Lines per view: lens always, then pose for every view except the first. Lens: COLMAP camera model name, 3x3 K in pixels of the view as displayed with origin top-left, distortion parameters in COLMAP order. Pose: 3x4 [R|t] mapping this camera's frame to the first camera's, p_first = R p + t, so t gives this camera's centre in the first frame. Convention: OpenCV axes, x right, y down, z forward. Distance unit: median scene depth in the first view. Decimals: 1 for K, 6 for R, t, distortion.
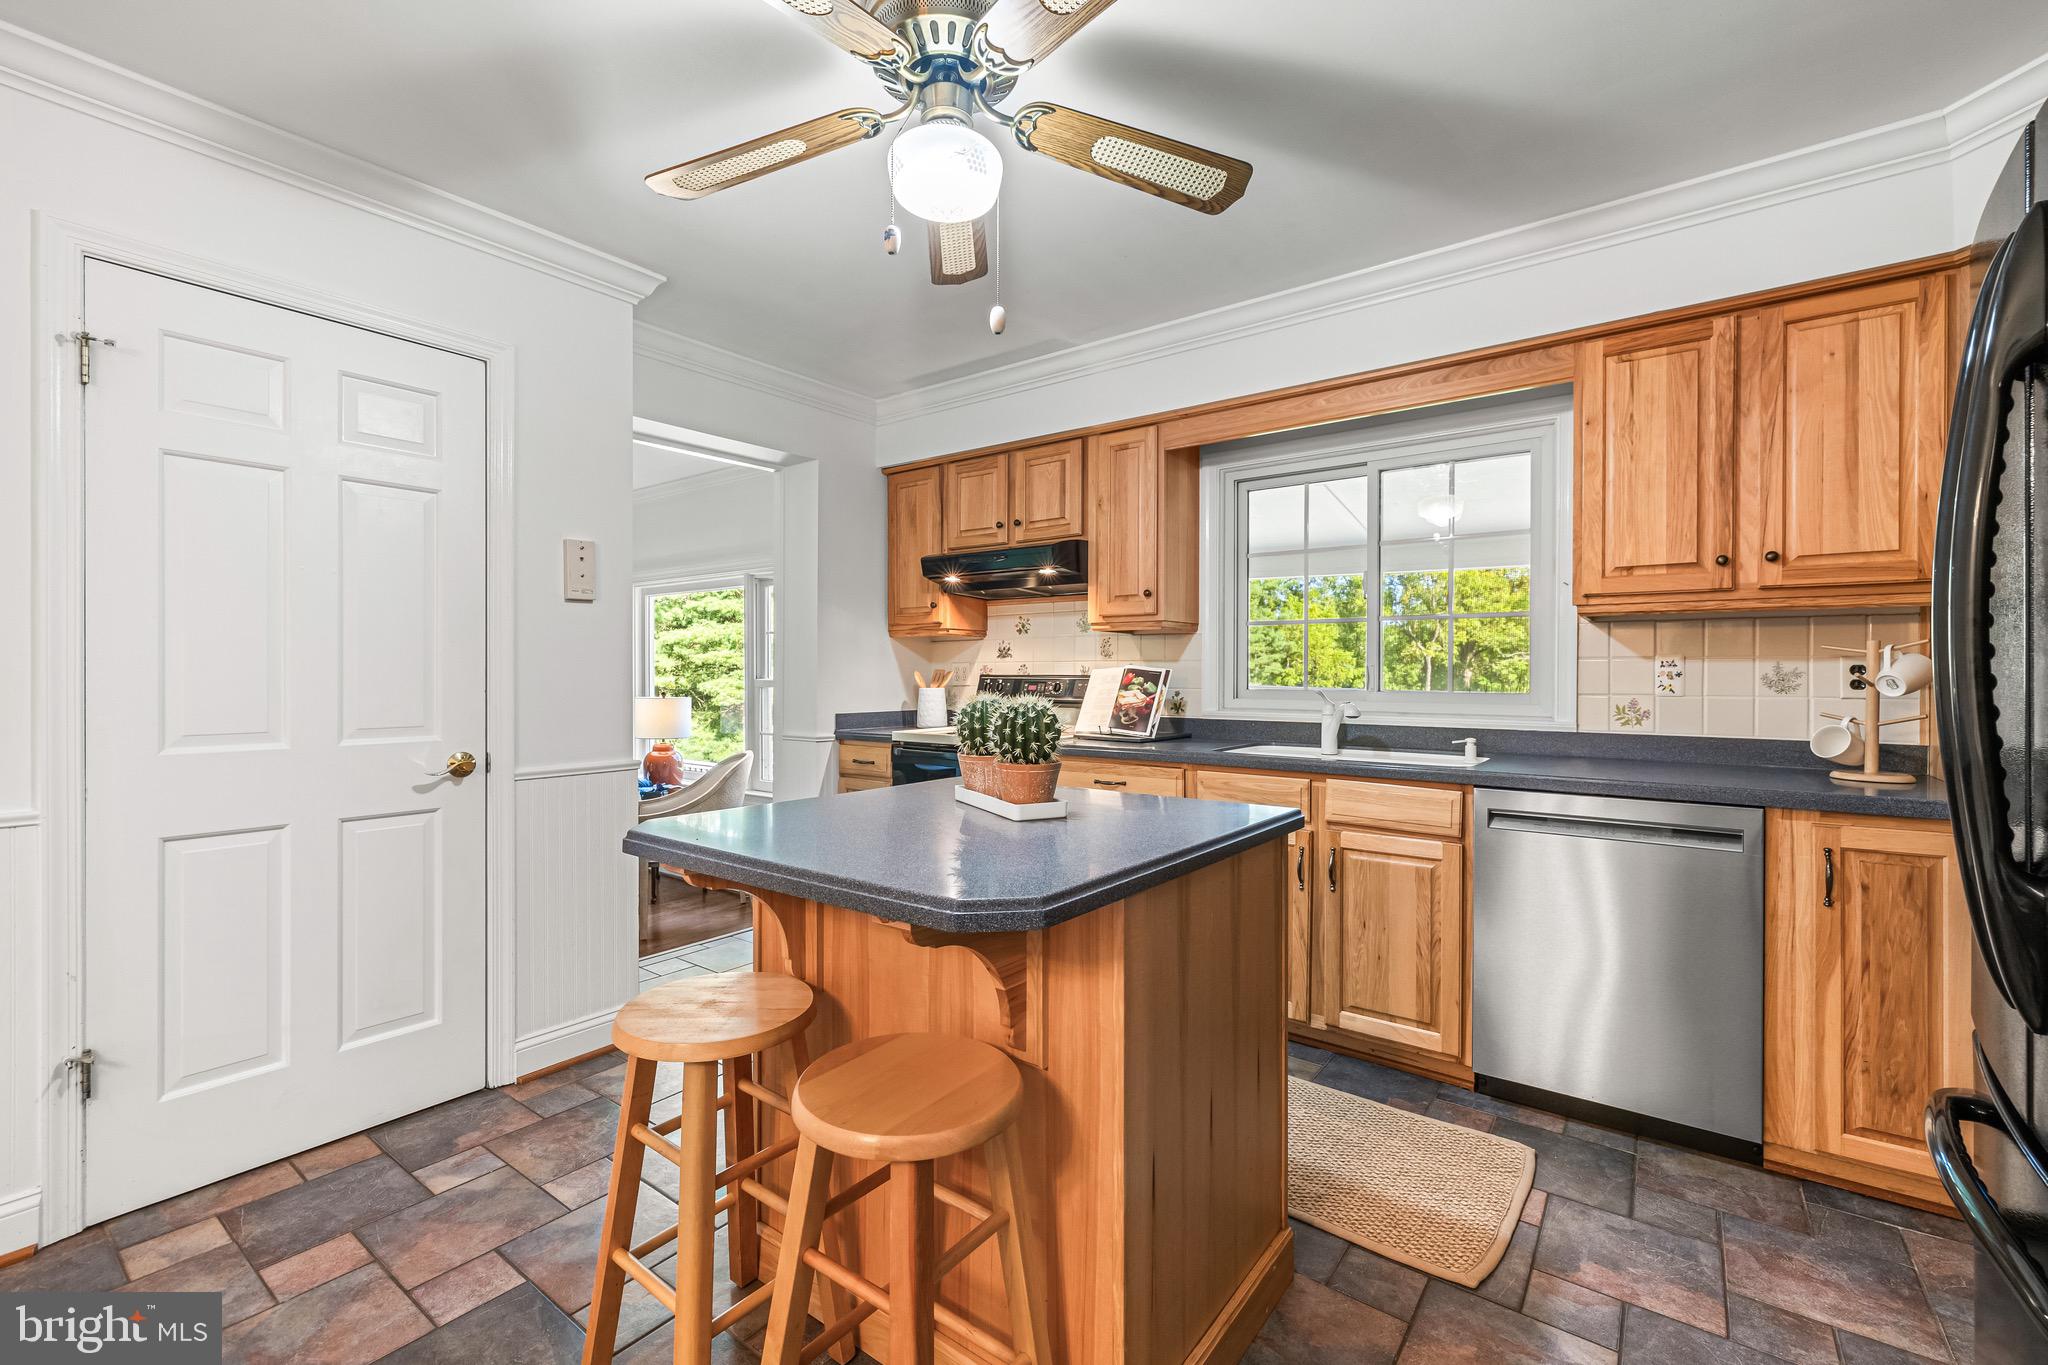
lens RADIAL K [[861.2, 0, 1048.0], [0, 861.2, 672.1], [0, 0, 1]] dist [0.002985, 0.000496]
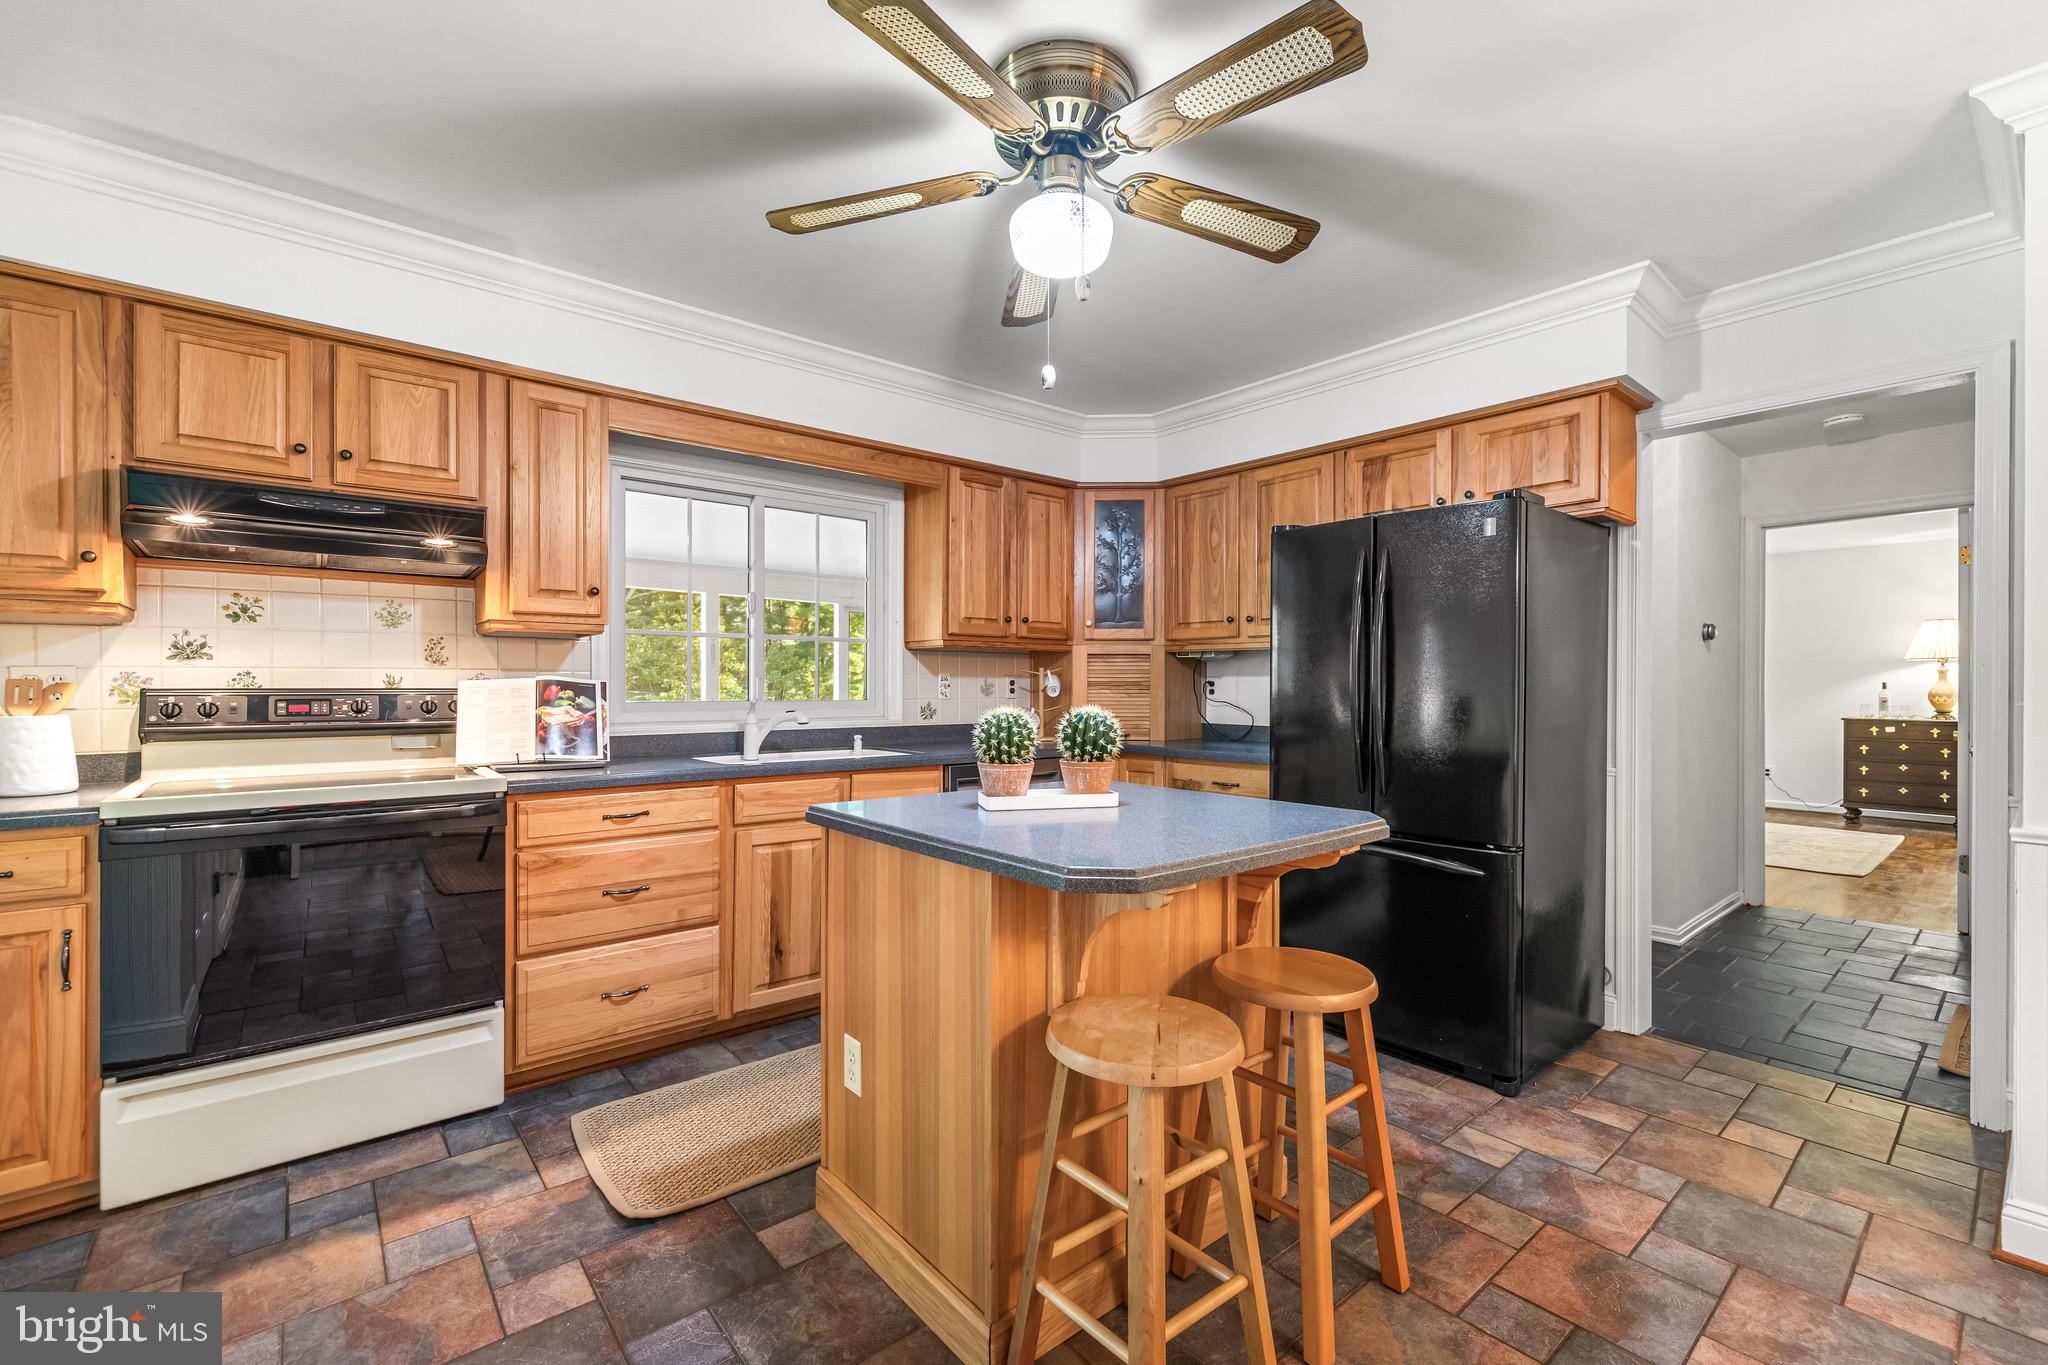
lens RADIAL K [[861.4, 0, 1002.1], [0, 861.4, 686.4], [0, 0, 1]] dist [0.000253, 0.000251]
pose [[0.251395, -0.003047, 0.967880, -0.698094], [-0.001139, 0.999993, 0.003444, -0.001586], [-0.967884, -0.001968, 0.251390, 0.456859]]
